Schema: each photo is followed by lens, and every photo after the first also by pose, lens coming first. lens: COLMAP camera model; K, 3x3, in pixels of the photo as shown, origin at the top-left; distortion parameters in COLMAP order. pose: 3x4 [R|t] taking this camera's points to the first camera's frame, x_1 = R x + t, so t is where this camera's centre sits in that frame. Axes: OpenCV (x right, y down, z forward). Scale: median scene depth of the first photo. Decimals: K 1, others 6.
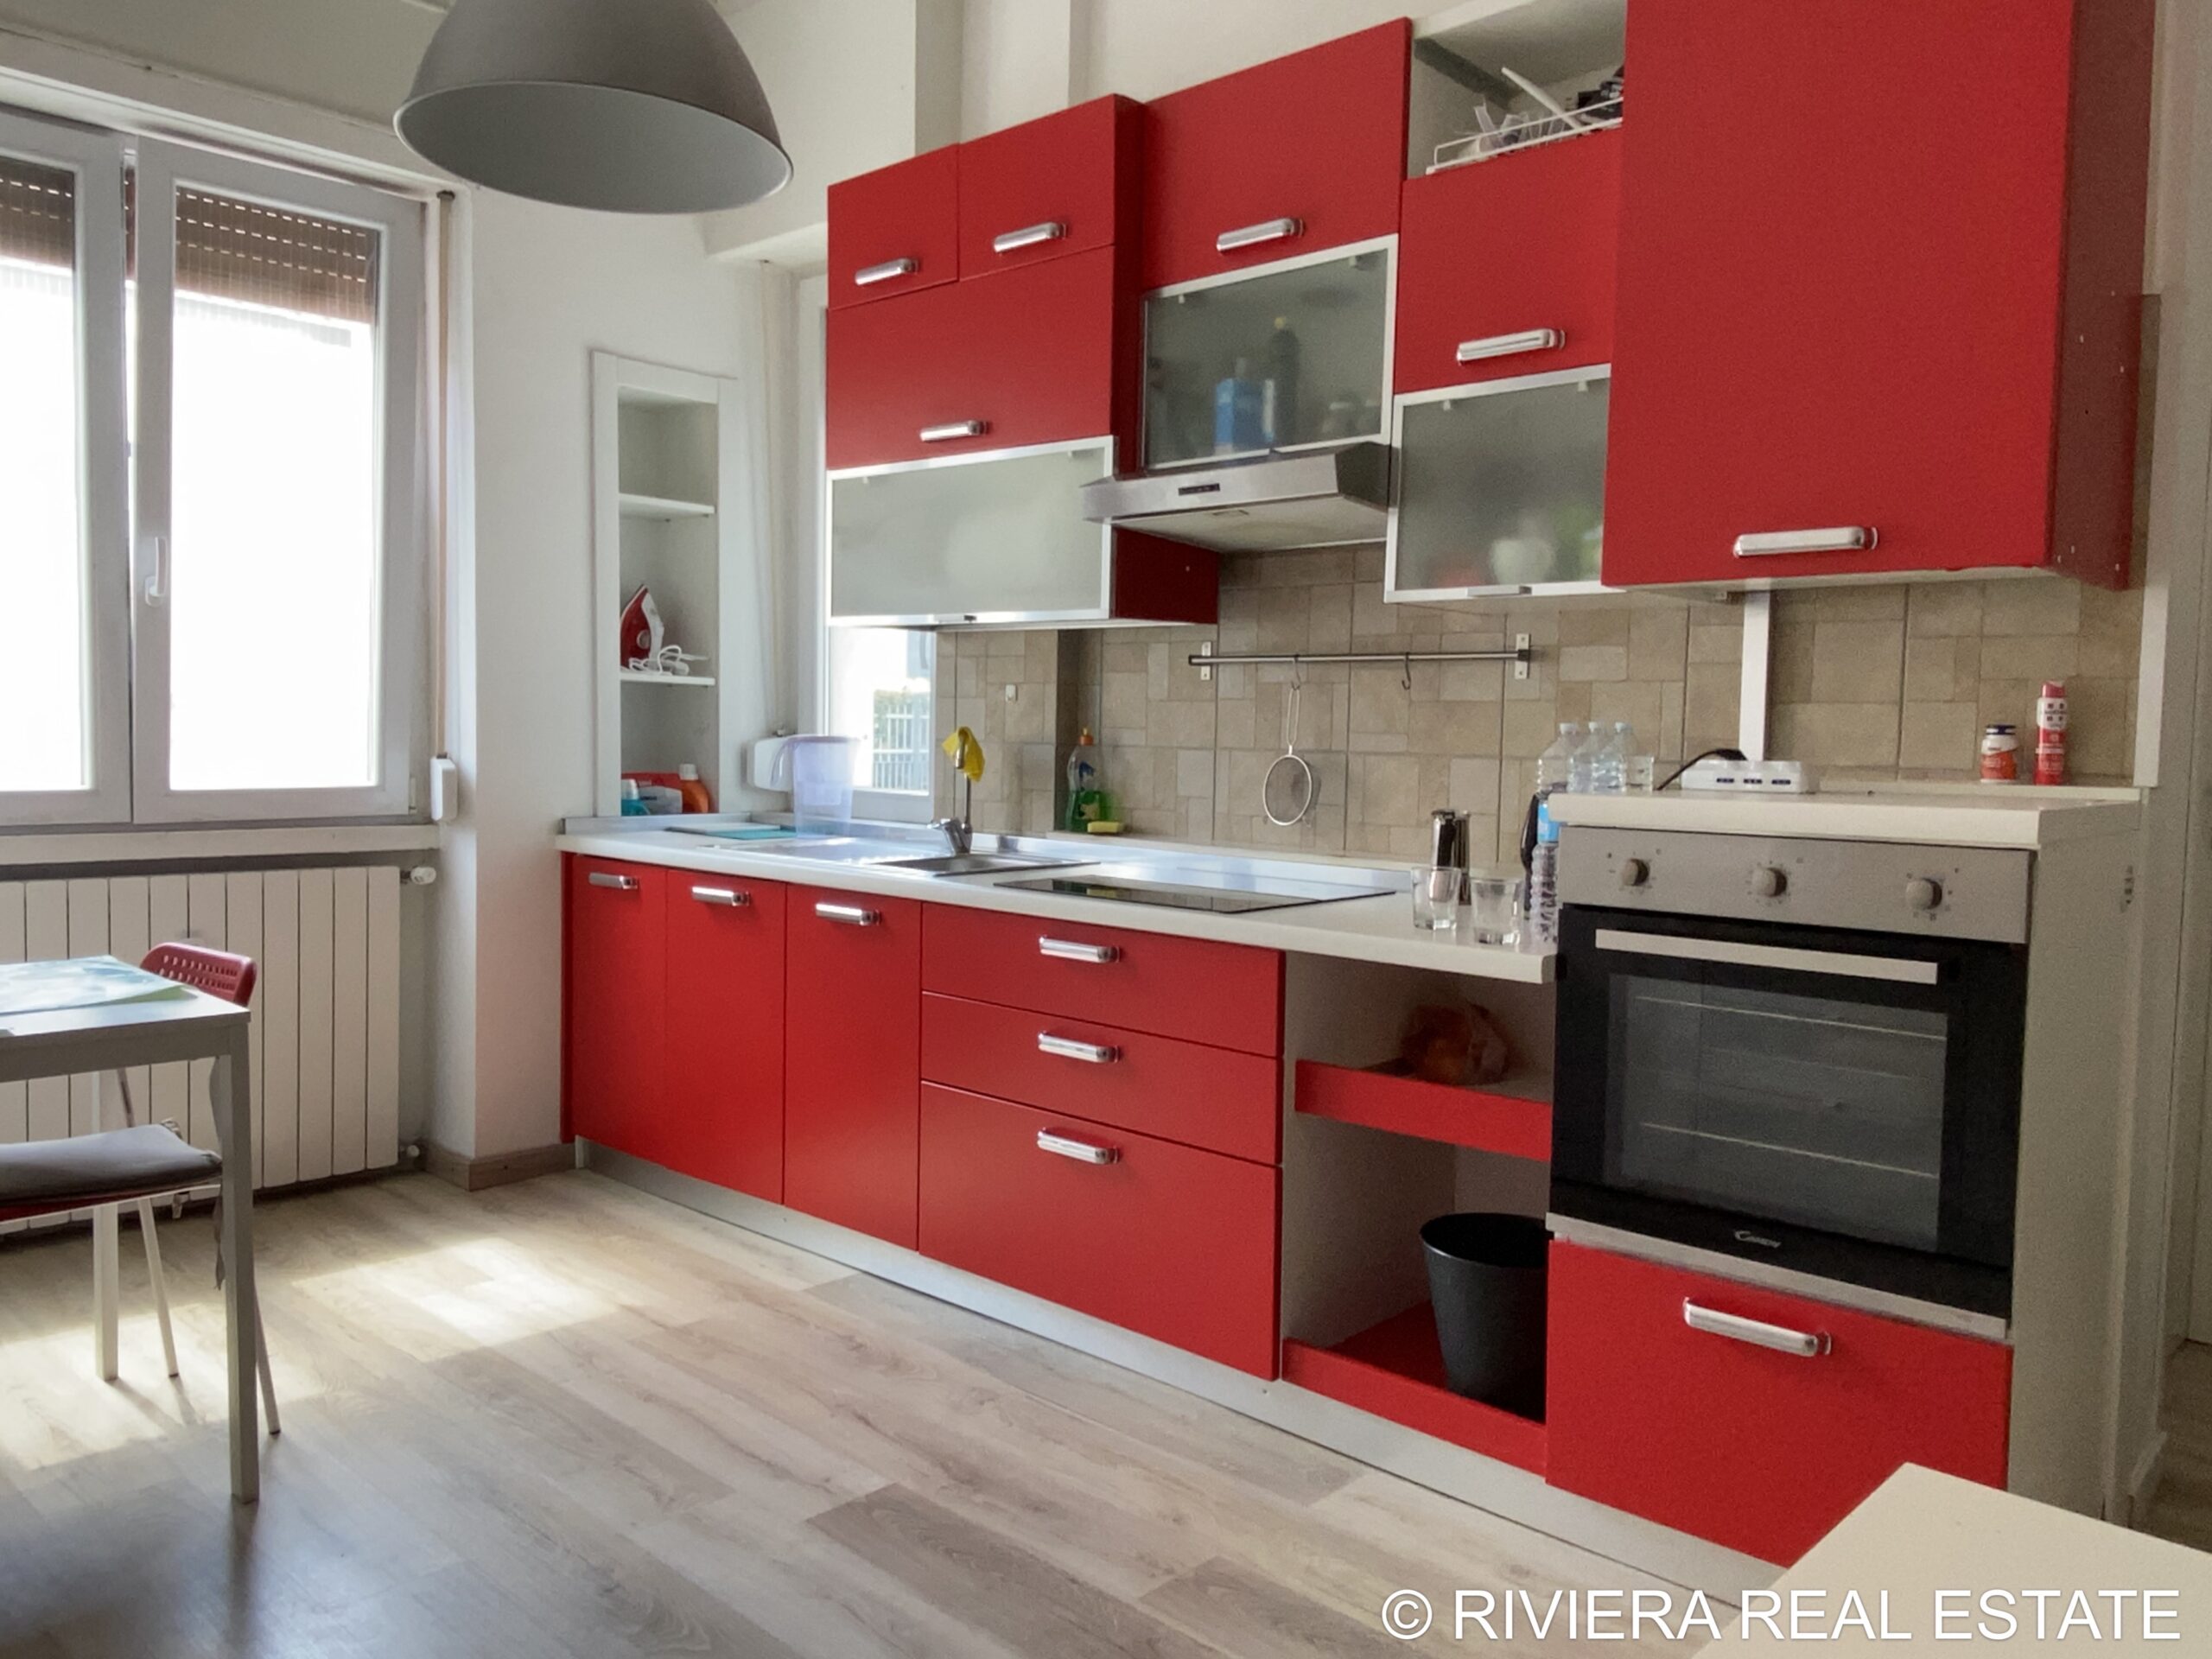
lens RADIAL K [[1634.9, 0, 1116.9], [0, 1634.9, 828.2], [0, 0, 1]] dist [0.046677, -0.049652]
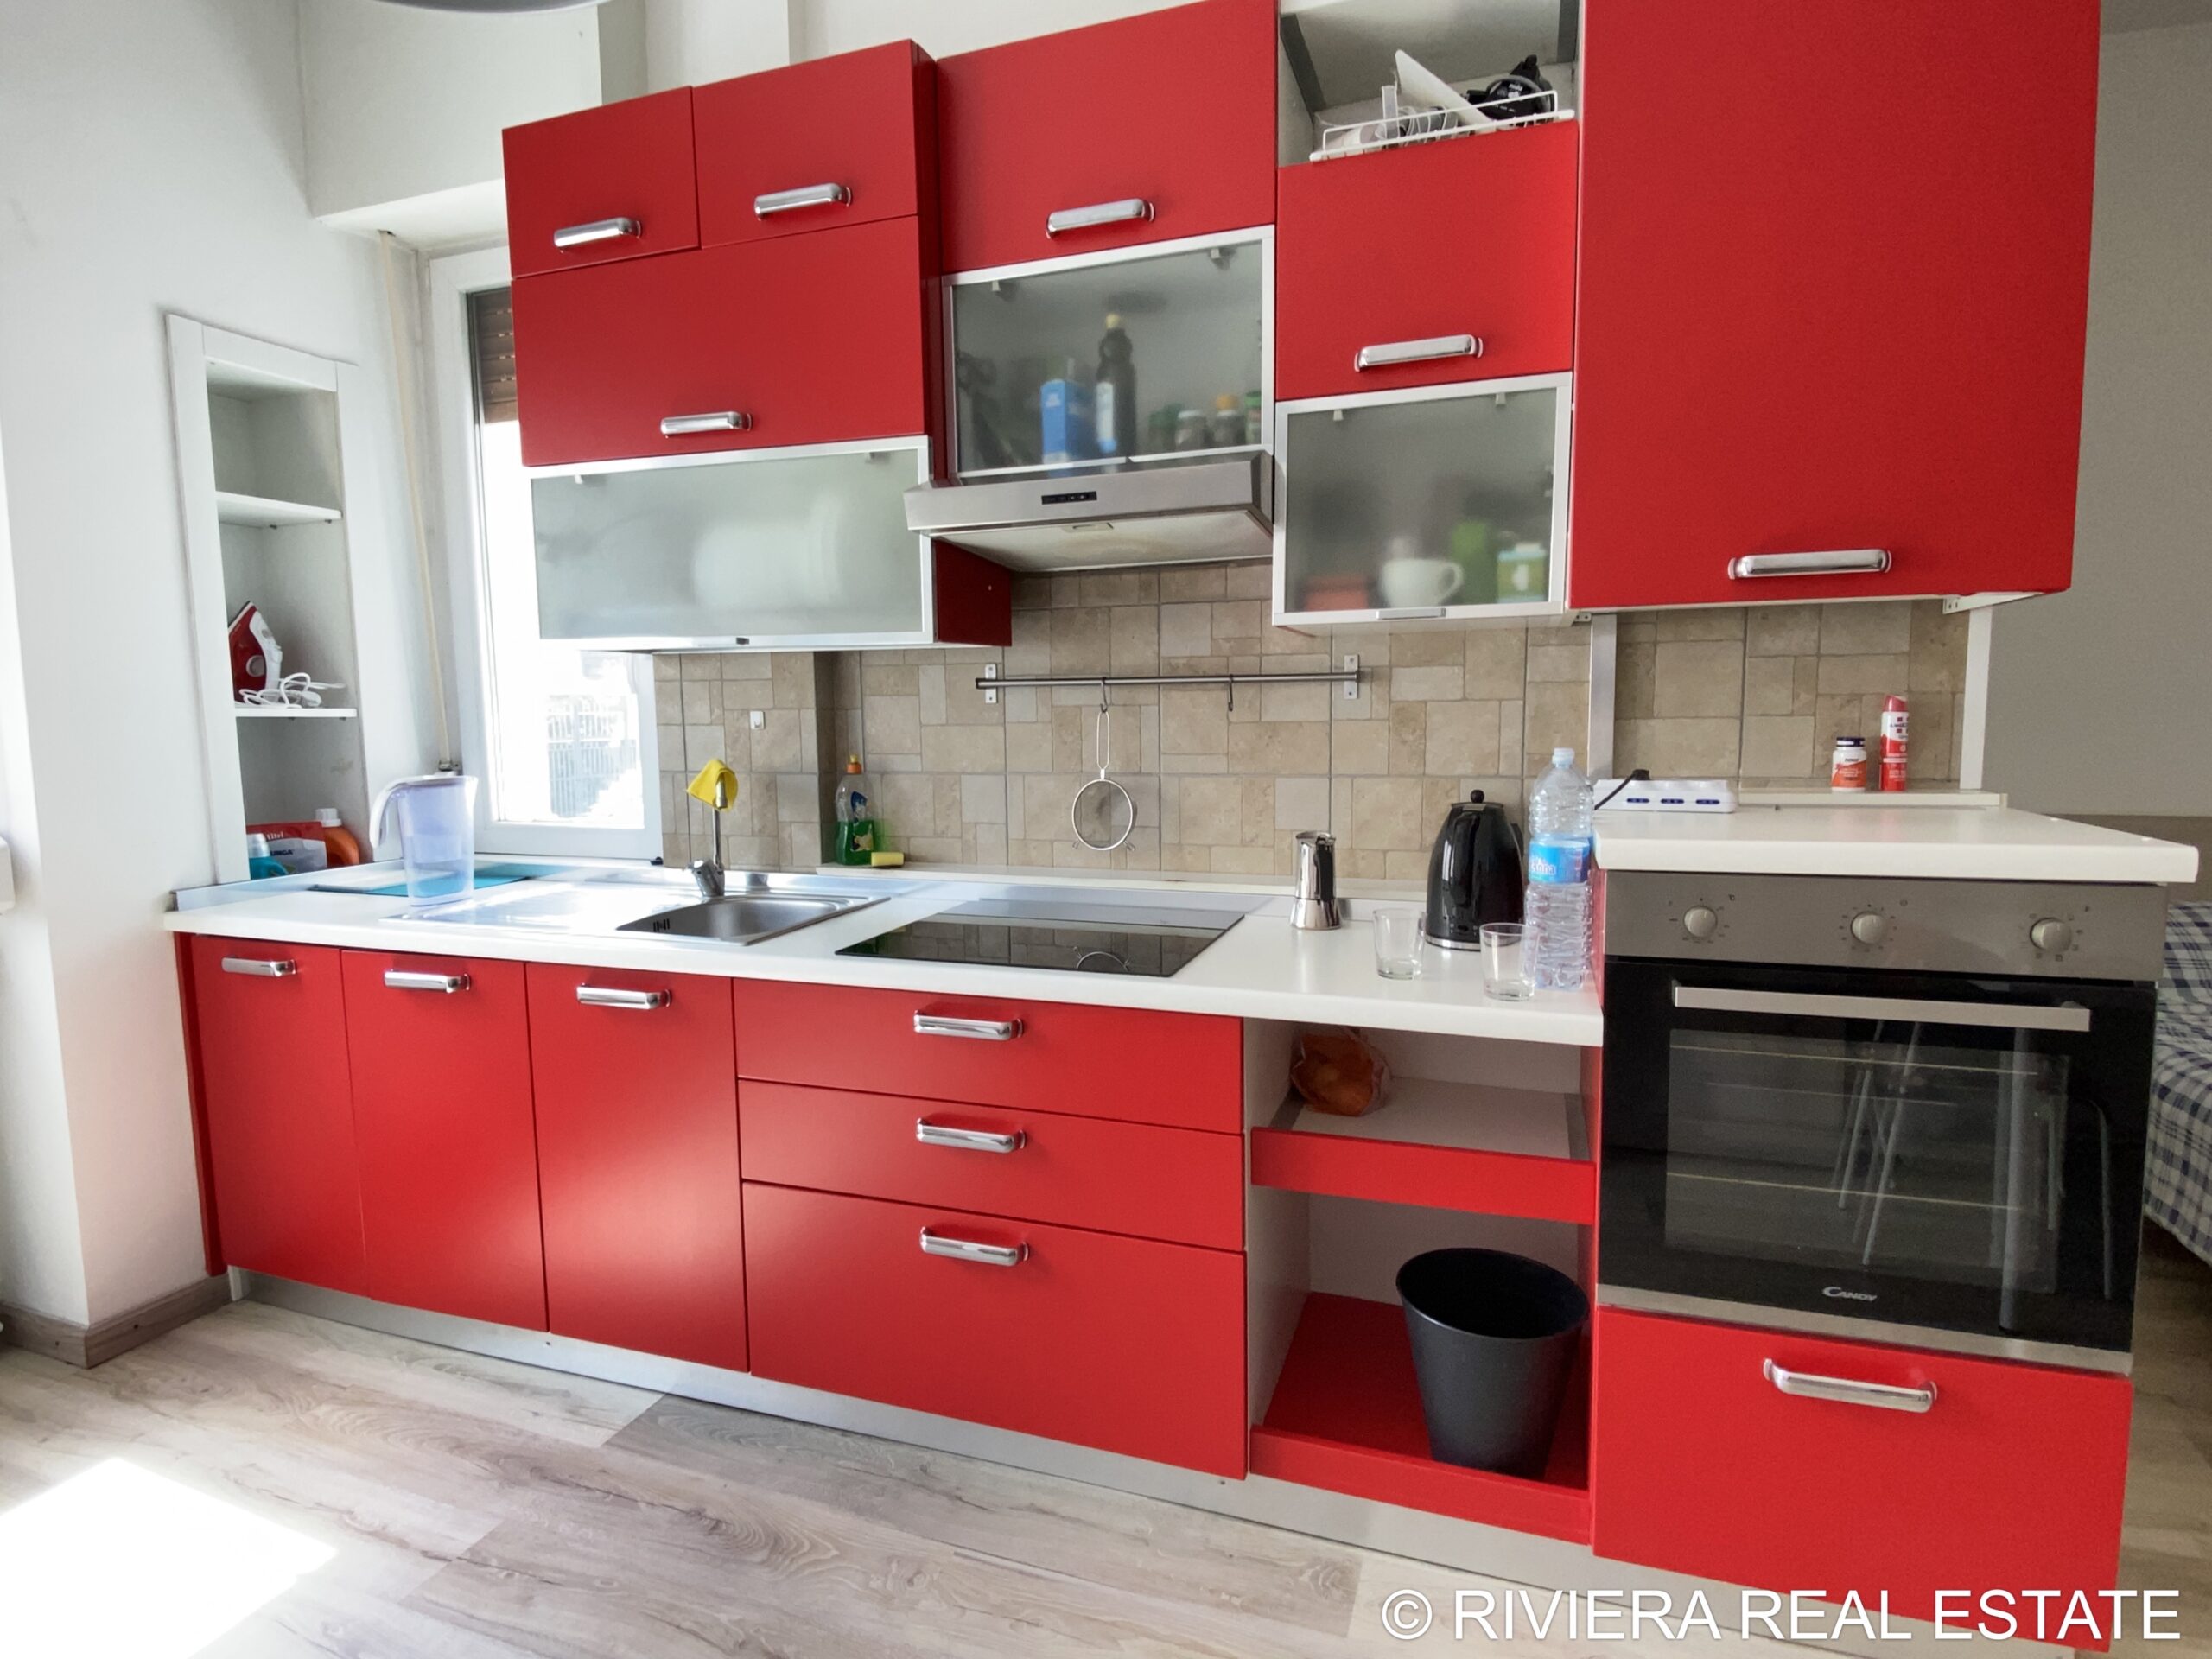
lens RADIAL K [[1170.9, 0, 1113.0], [0, 1170.9, 829.1], [0, 0, 1]] dist [0.028022, -0.026667]
pose [[0.919537, -0.071788, 0.386391, -0.168154], [0.055102, 0.997014, 0.054104, -0.054496], [-0.389121, -0.028460, 0.920747, 0.359952]]
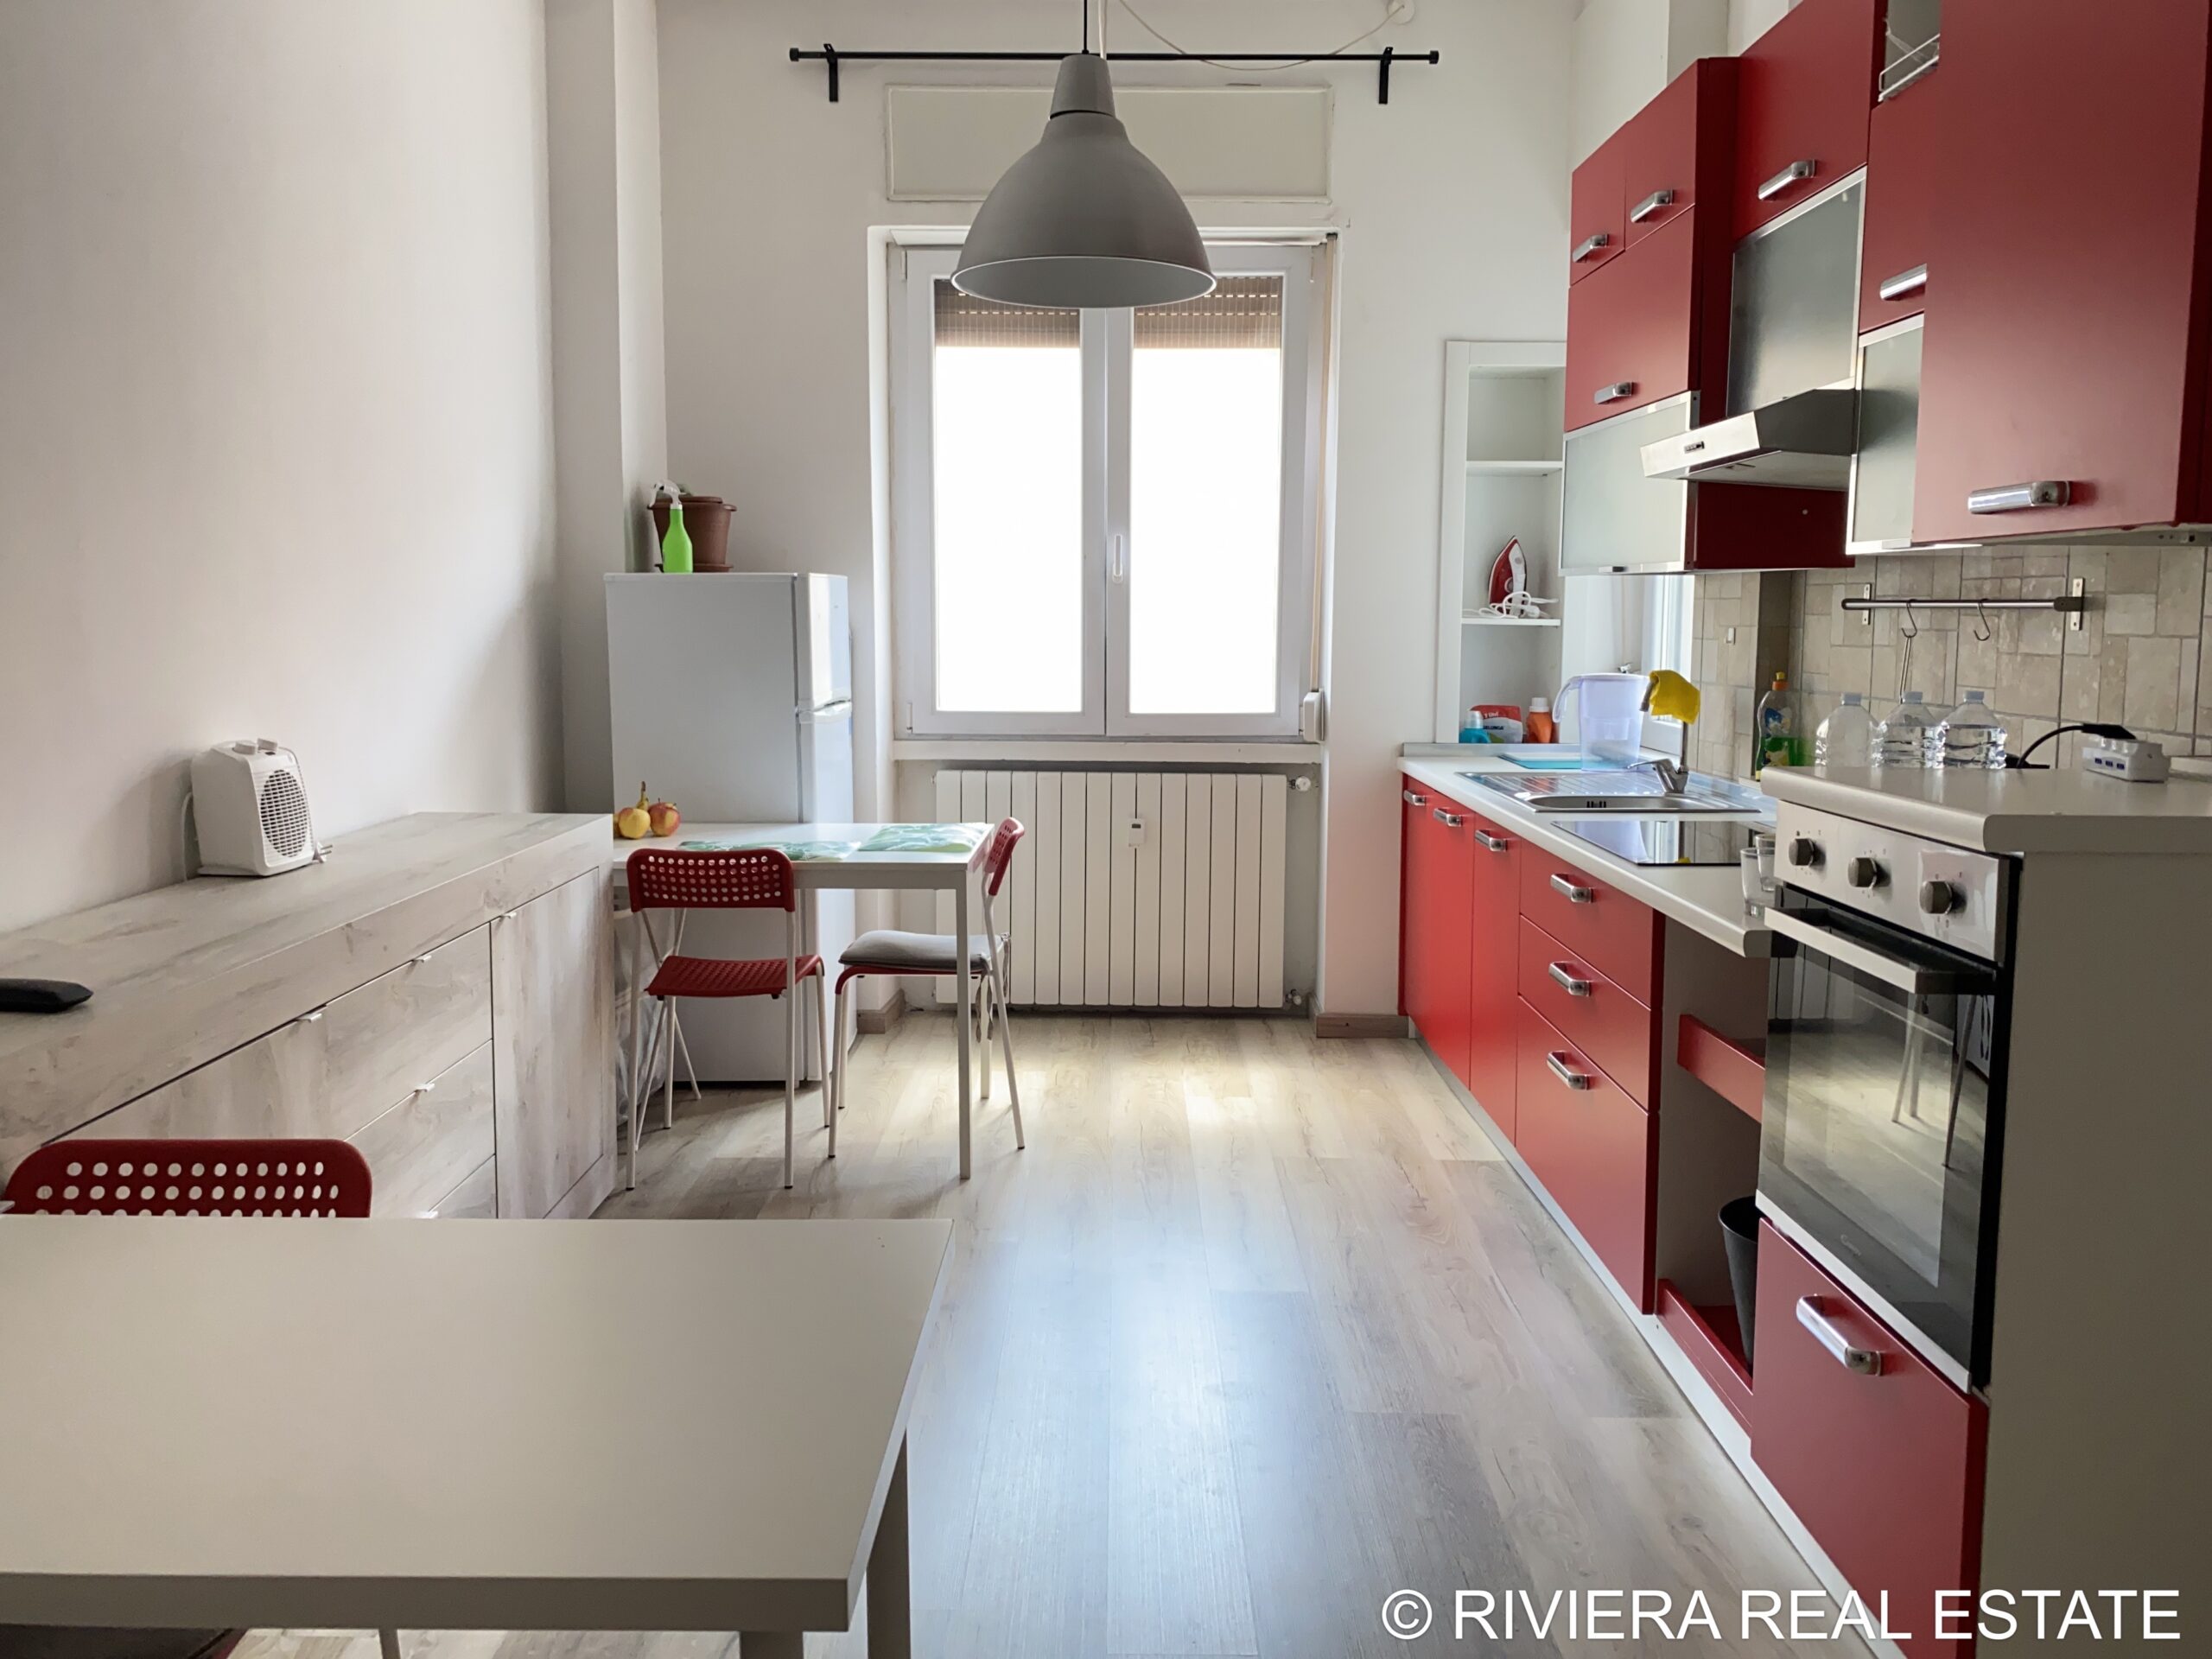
lens RADIAL K [[1693.7, 0, 1110.0], [0, 1693.7, 779.6], [0, 0, 1]] dist [0.048538, -0.055839]
pose [[0.680477, 0.057023, -0.730547, 0.531501], [-0.038933, 0.998373, 0.041663, -0.028544], [0.731734, 0.000091, 0.681590, 0.010270]]
